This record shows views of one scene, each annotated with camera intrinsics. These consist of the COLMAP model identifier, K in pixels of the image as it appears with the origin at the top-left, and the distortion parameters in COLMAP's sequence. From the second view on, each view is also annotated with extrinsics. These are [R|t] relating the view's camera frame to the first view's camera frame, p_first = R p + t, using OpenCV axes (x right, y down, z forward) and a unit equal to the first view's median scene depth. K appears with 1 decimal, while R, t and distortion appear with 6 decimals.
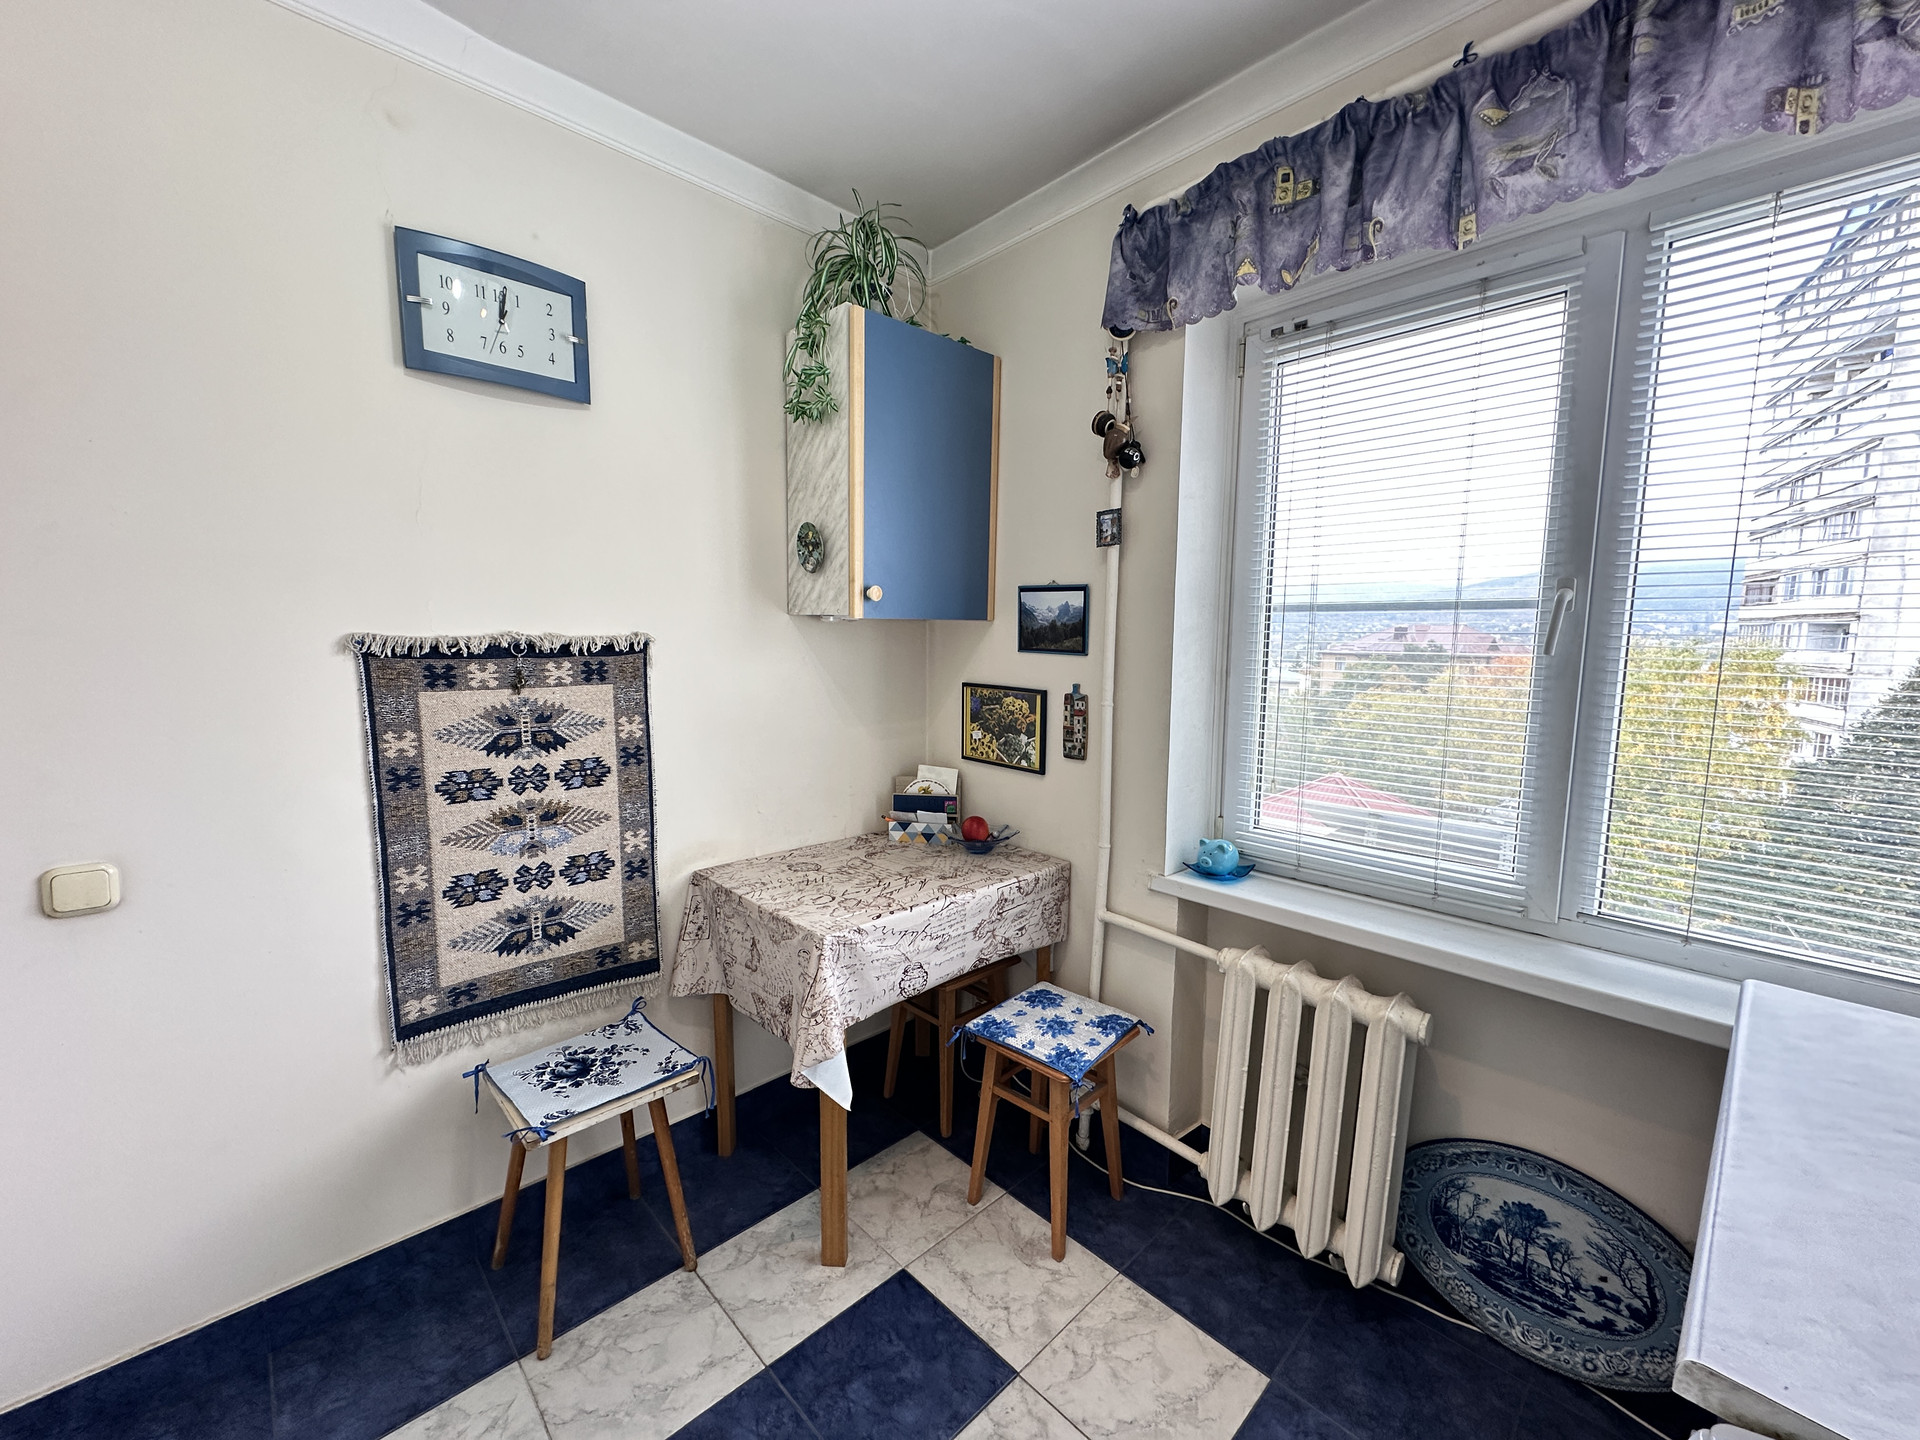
lens RADIAL K [[766.2, 0, 970.8], [0, 766.2, 720.7], [0, 0, 1]] dist [-0.001354, -0.000050]
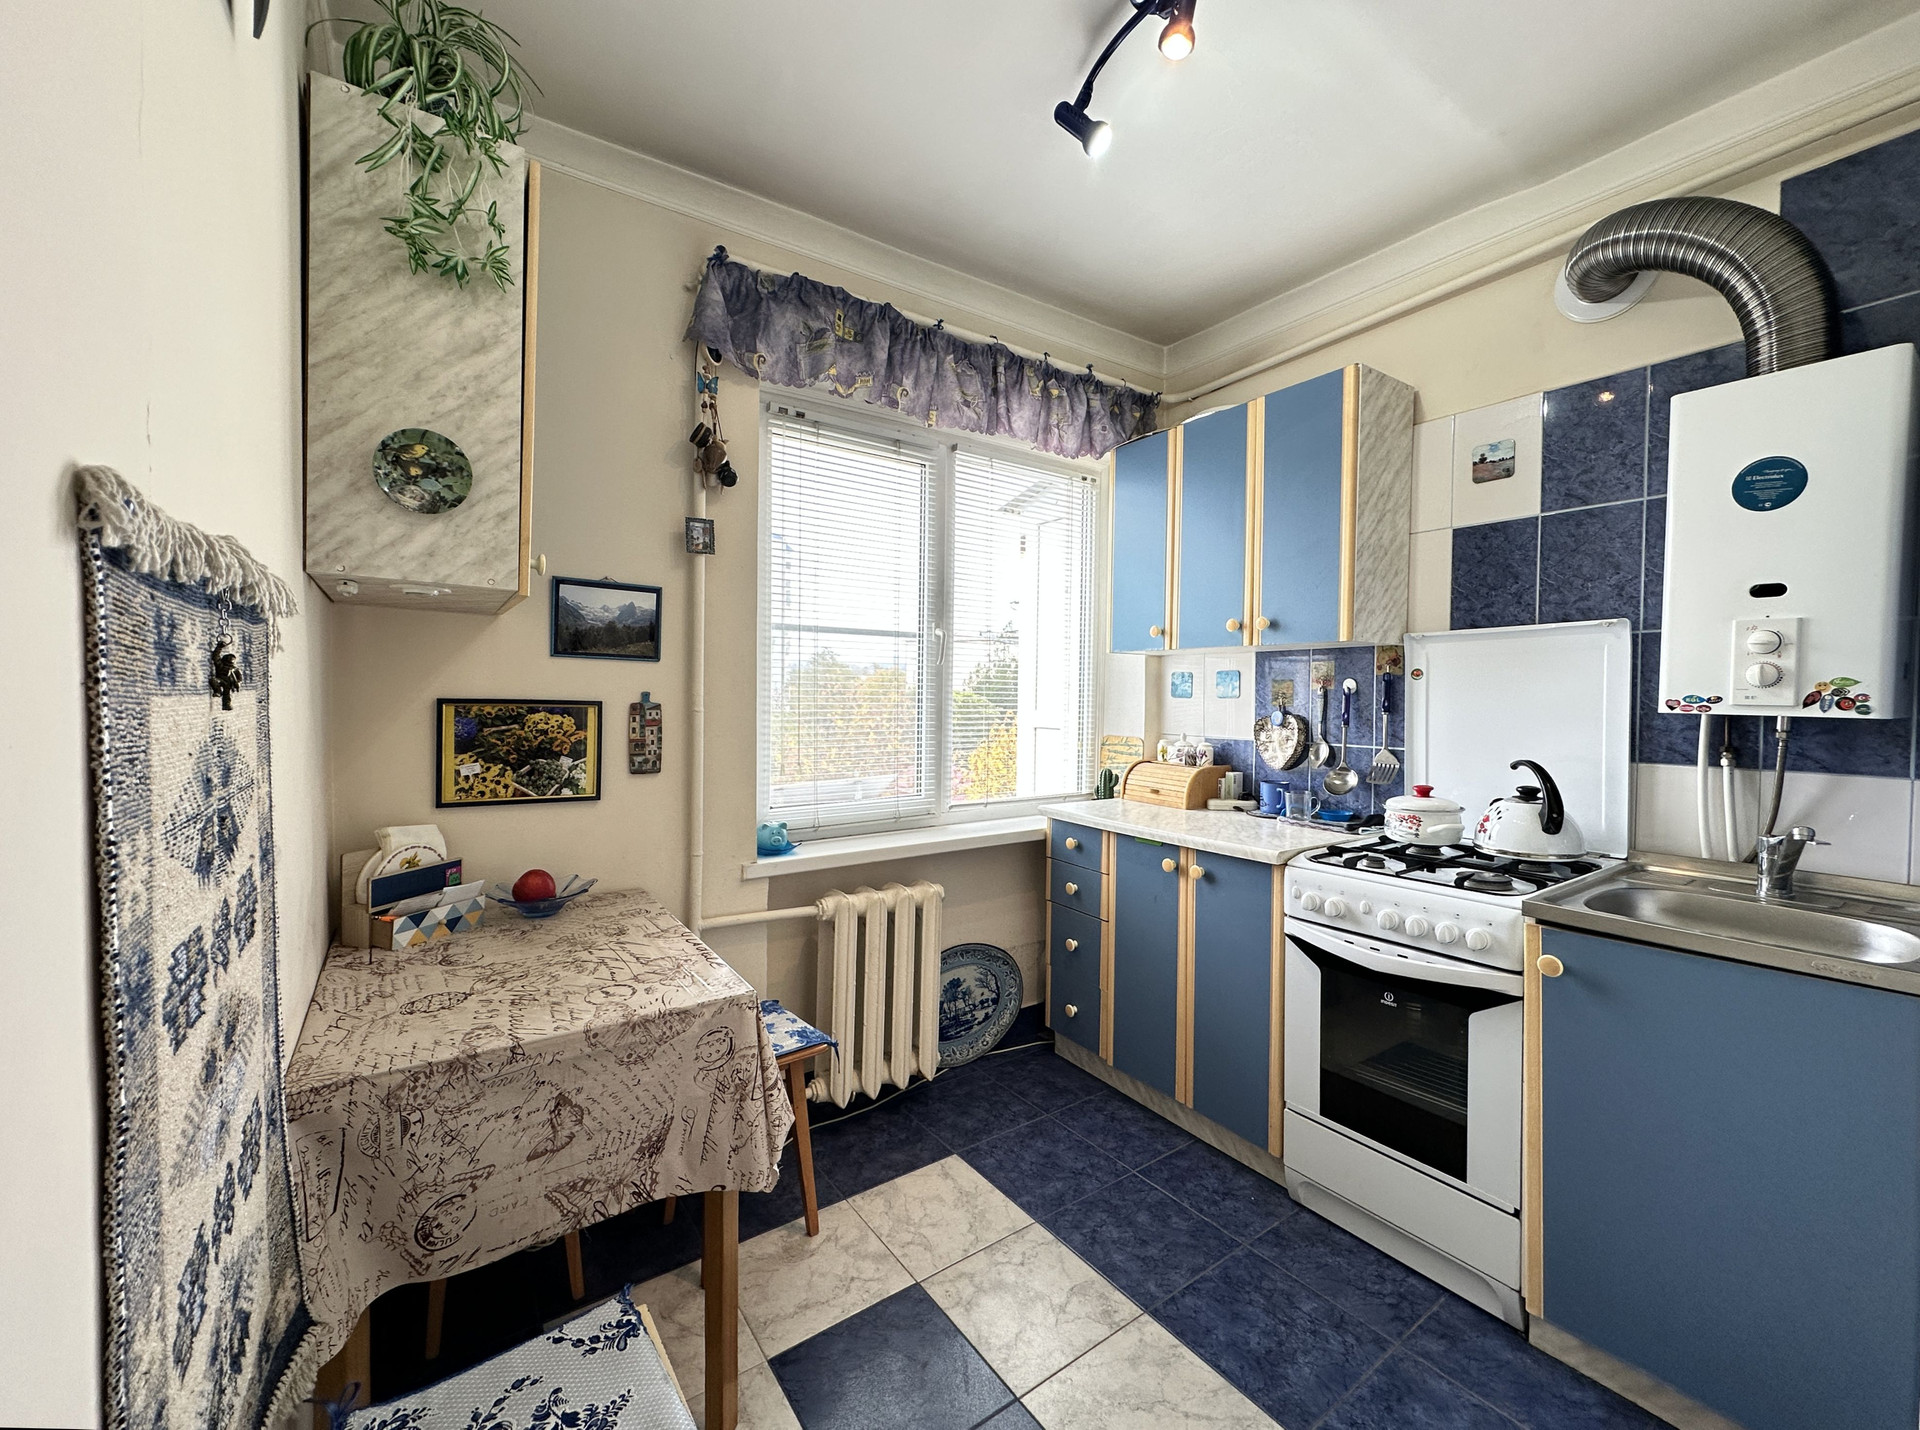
lens RADIAL K [[780.4, 0, 960.0], [0, 780.4, 715.0], [0, 0, 1]] dist [0.000525, -0.000099]
pose [[0.150540, -0.038216, 0.987865, -0.757101], [0.098441, 0.994866, 0.023485, -0.005221], [-0.983691, 0.093711, 0.153529, 0.494644]]
